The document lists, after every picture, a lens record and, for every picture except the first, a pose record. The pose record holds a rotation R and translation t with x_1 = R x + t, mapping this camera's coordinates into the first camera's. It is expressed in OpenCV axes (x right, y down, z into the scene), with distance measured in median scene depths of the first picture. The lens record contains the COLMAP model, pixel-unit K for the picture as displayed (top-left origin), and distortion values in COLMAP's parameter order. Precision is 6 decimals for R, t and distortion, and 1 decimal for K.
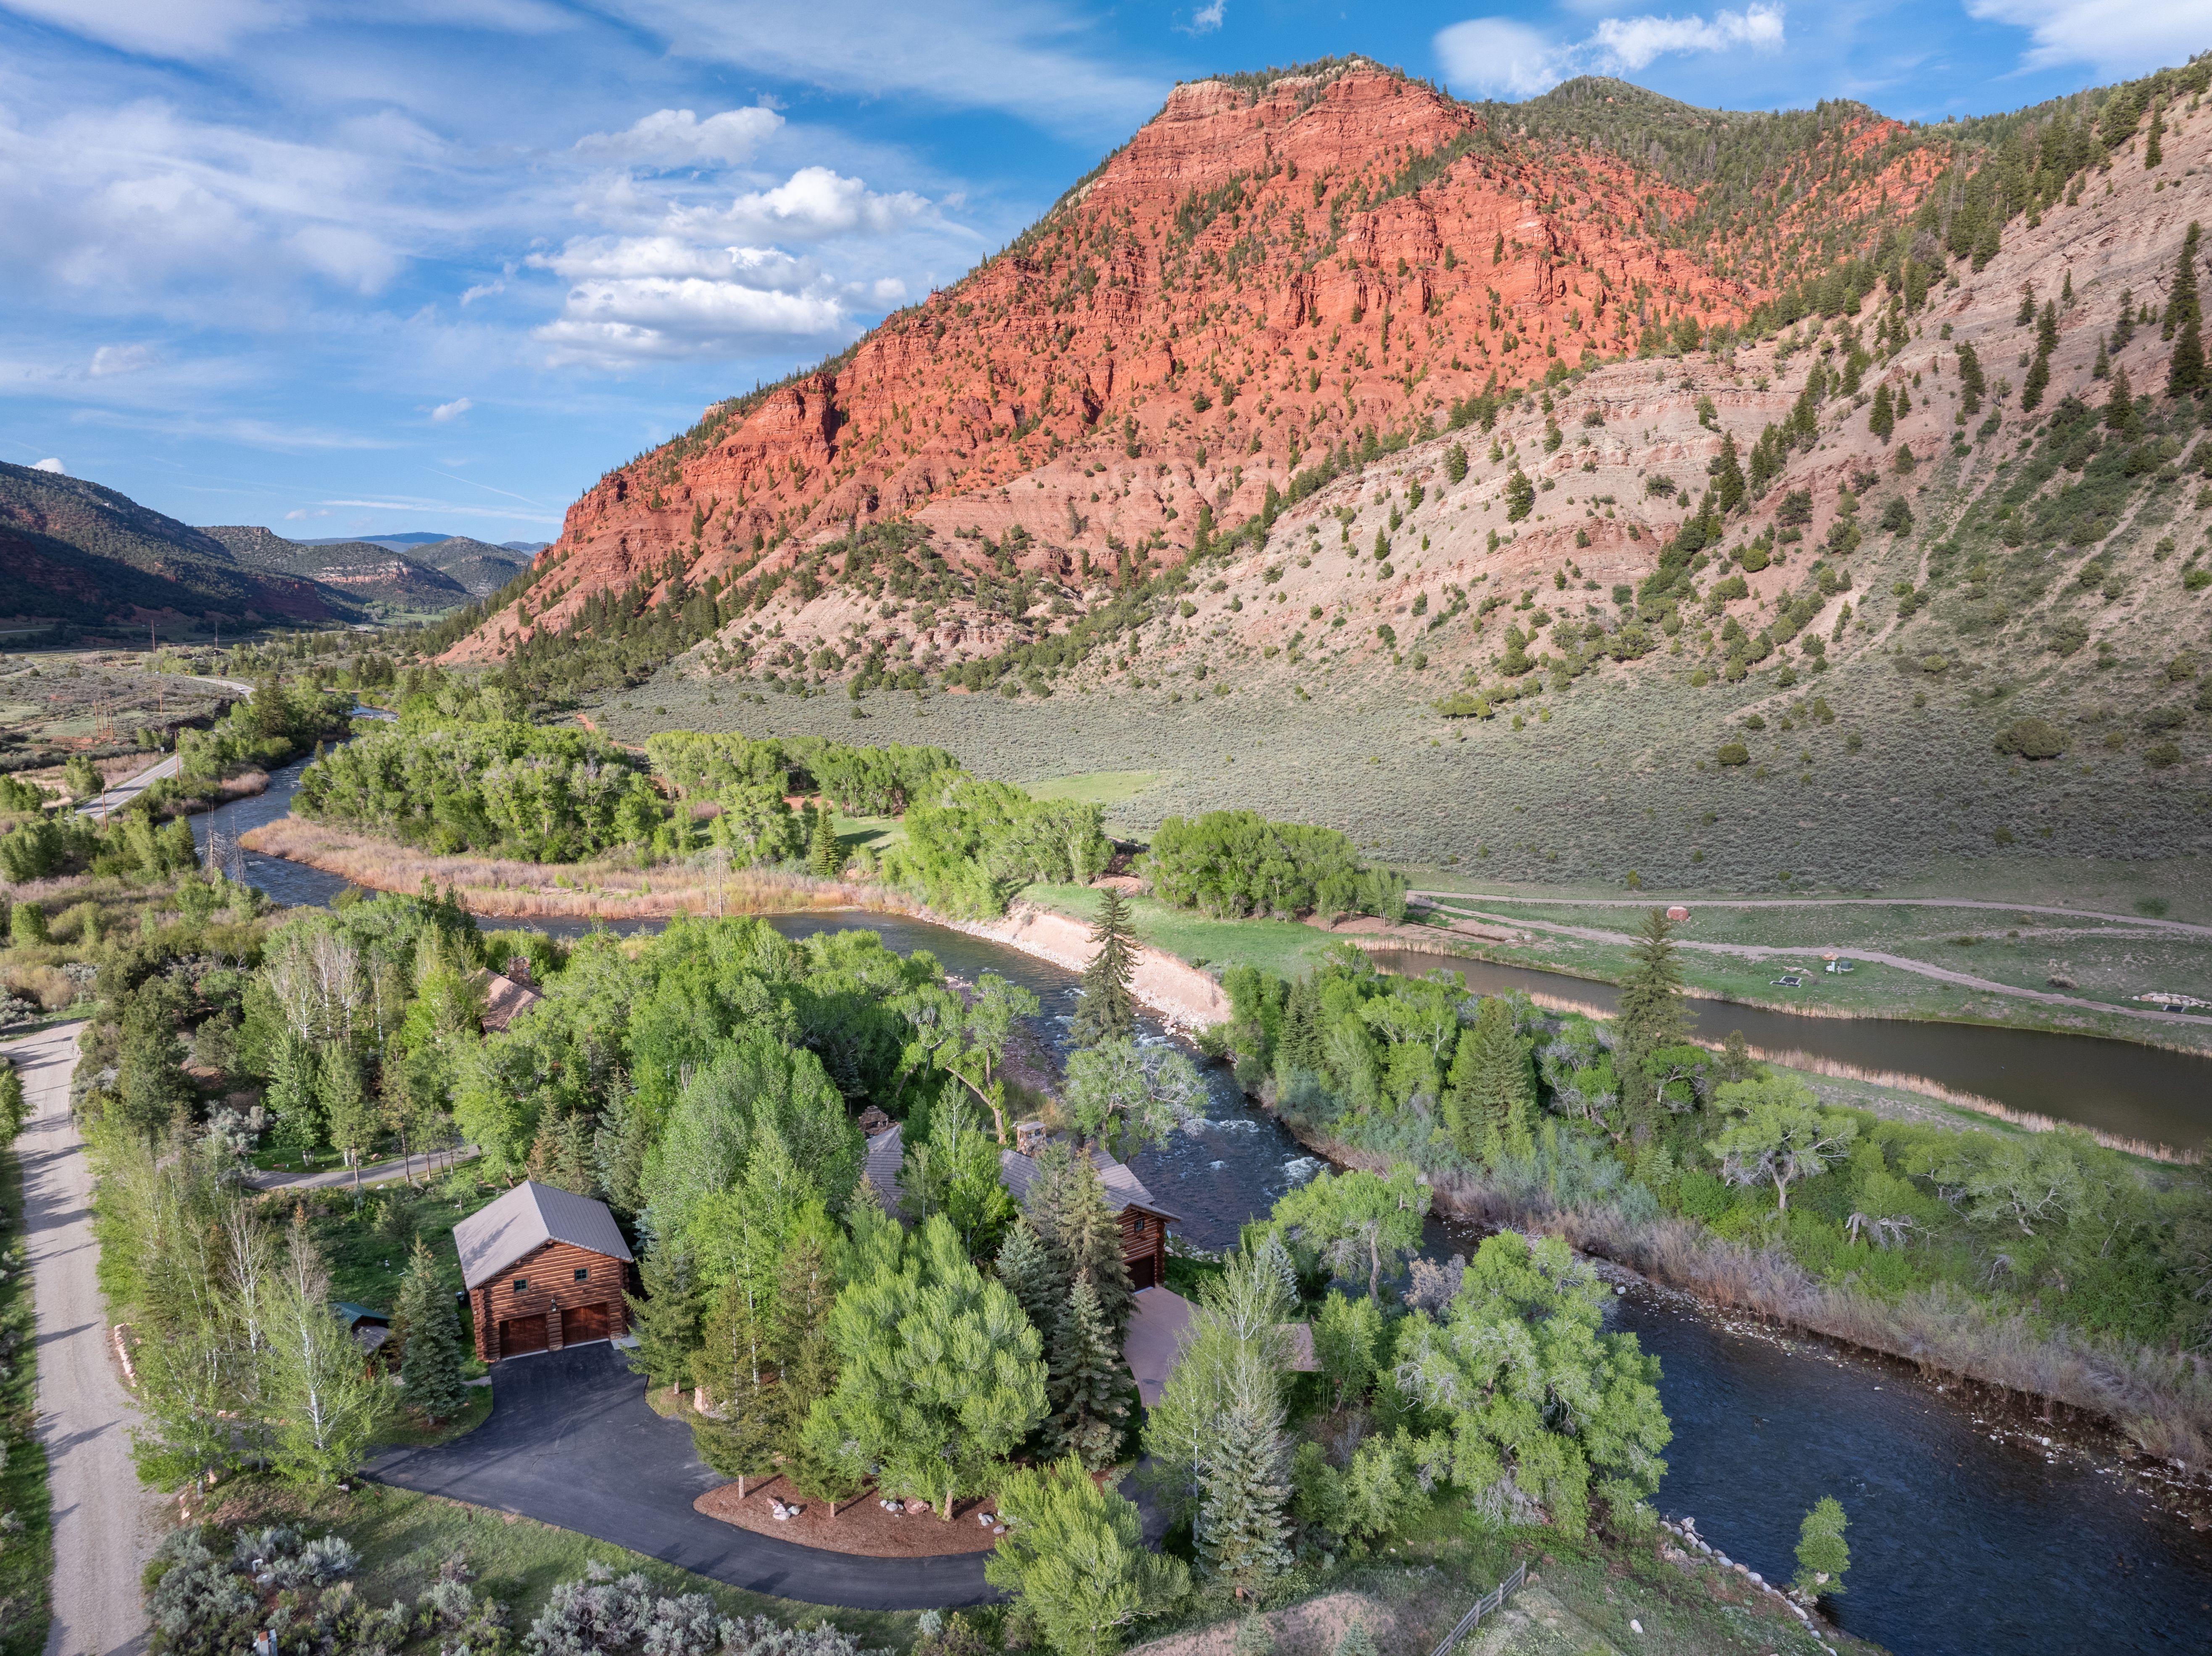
lens RADIAL K [[1568.3, 0, 1108.9], [0, 1568.3, 865.9], [0, 0, 1]] dist [-0.041247, -0.006971]
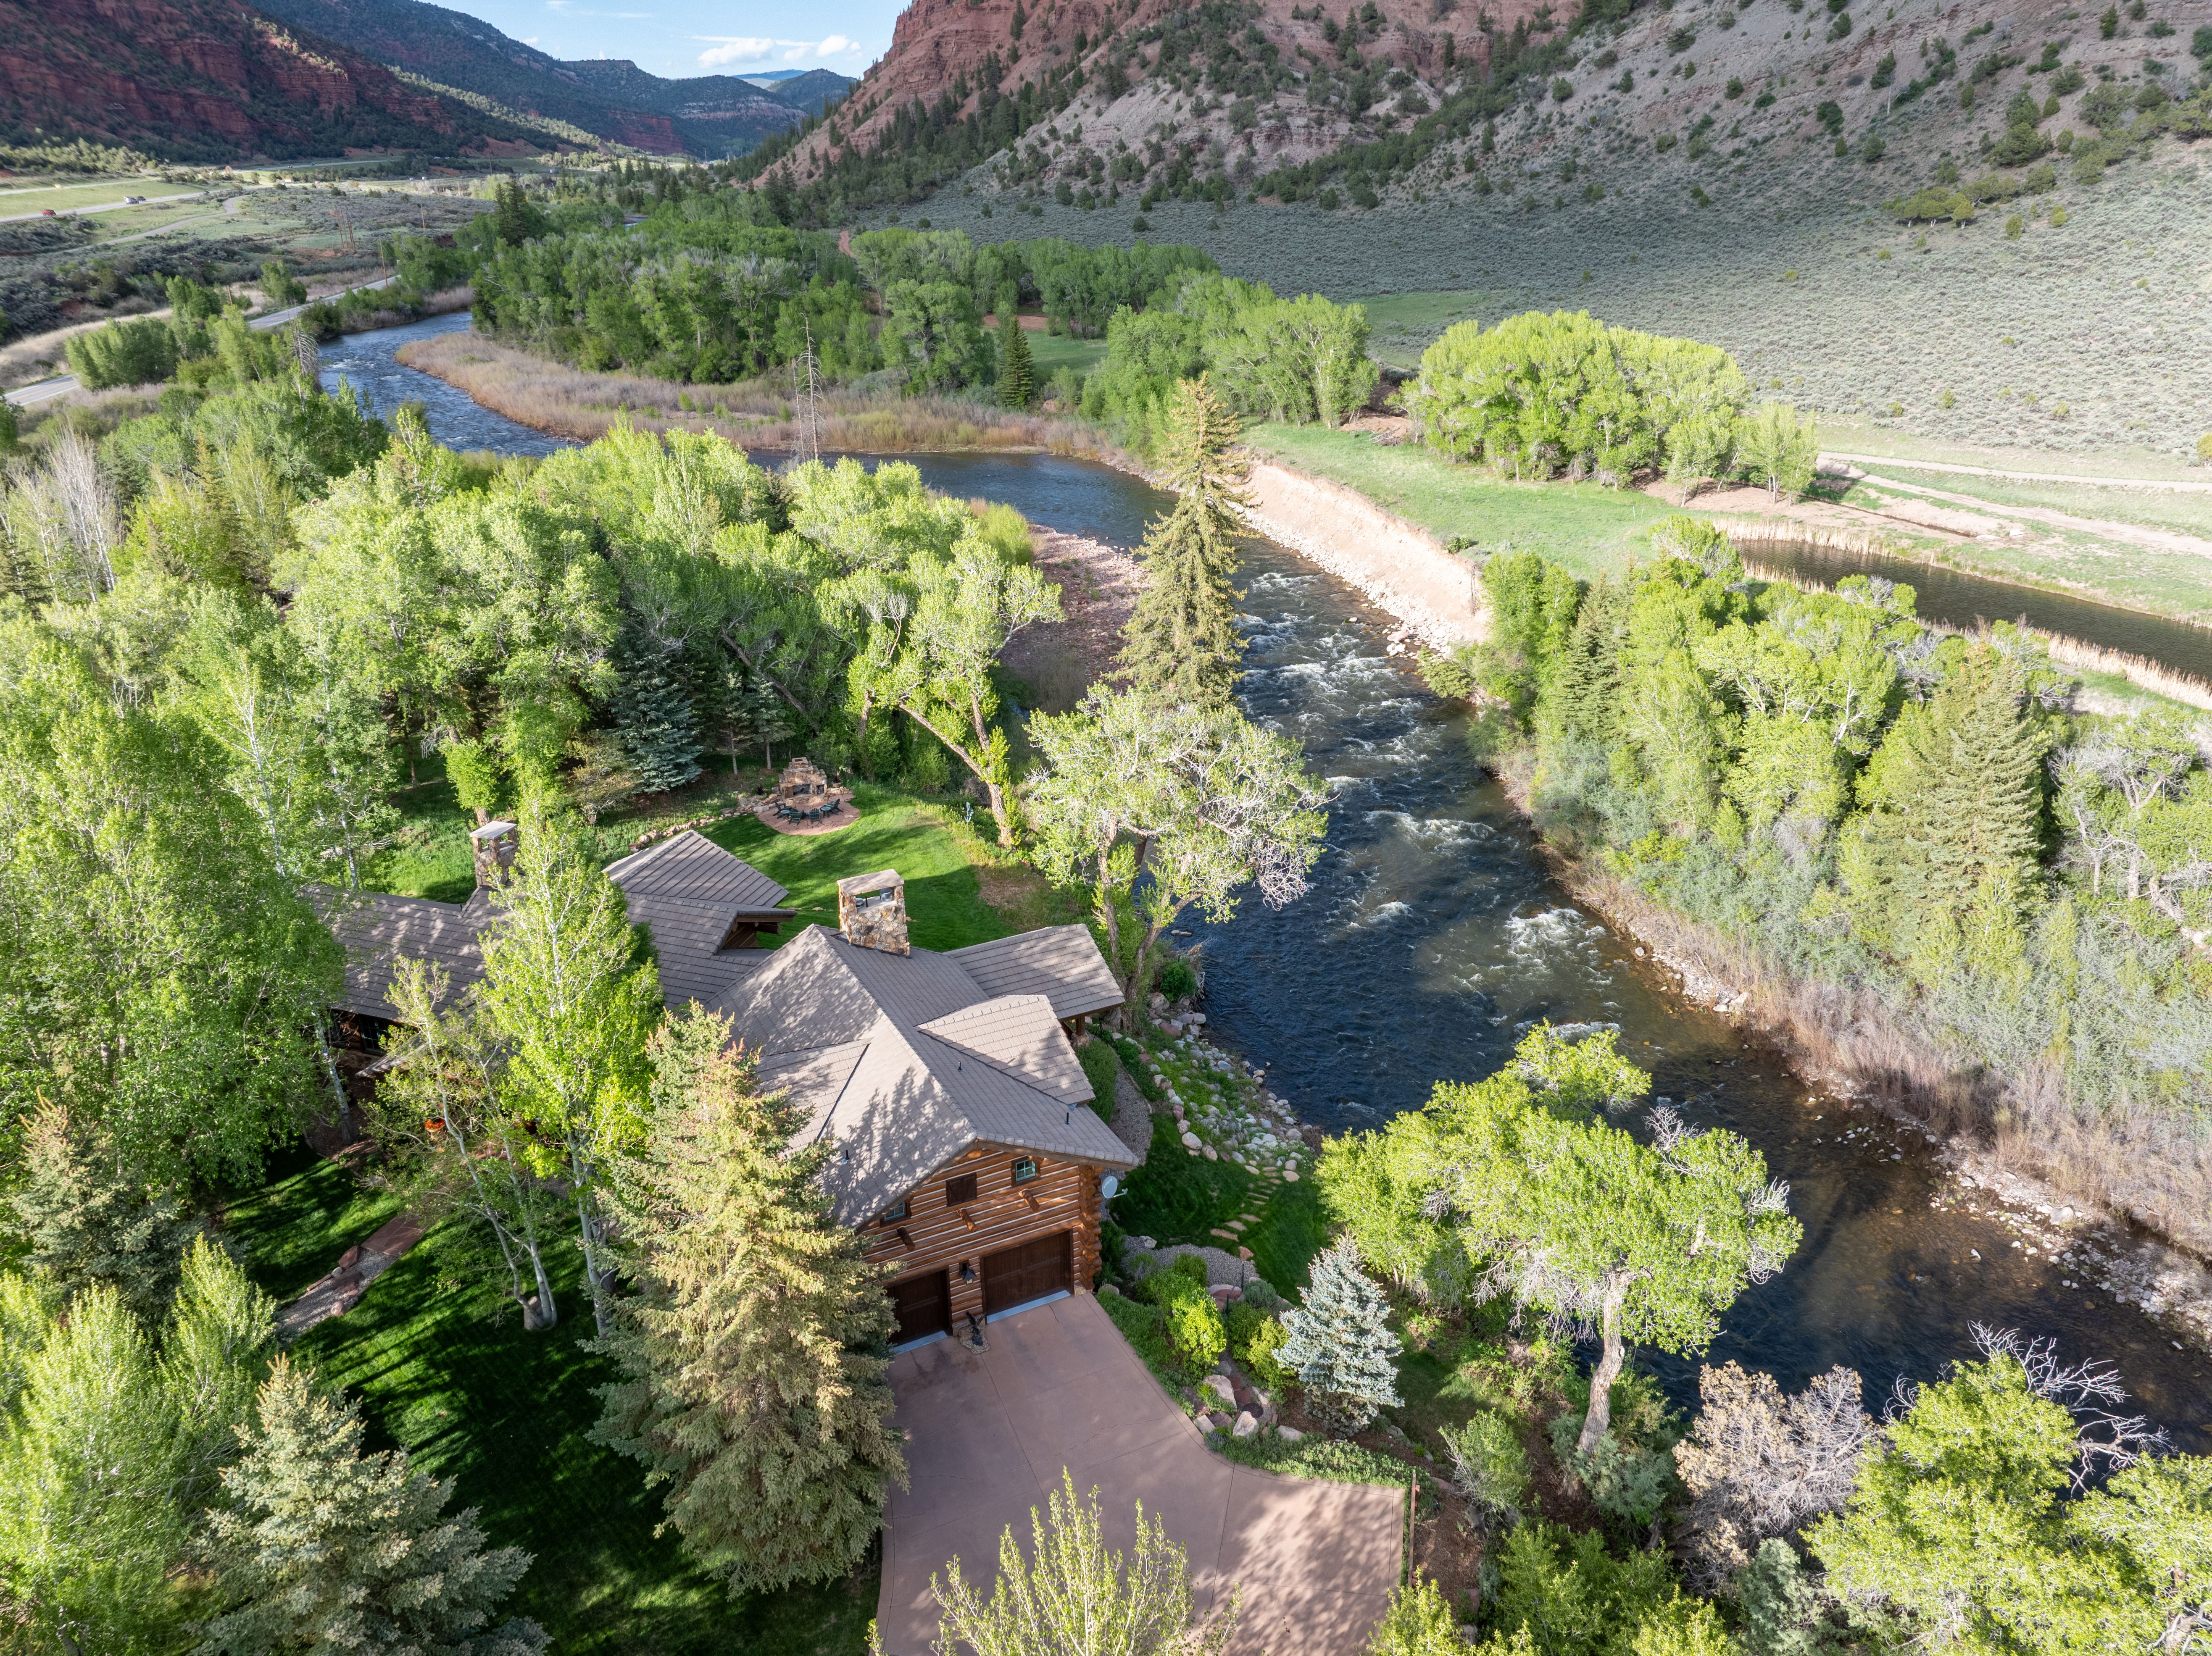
lens RADIAL K [[1570.8, 0, 1106.0], [0, 1570.8, 828.0], [0, 0, 1]] dist [-0.054624, 0.037249]
pose [[0.973392, 0.089618, -0.210895, 0.029646], [-0.035570, 0.968288, 0.247291, 0.010123], [0.226369, -0.233210, 0.945712, 0.159604]]
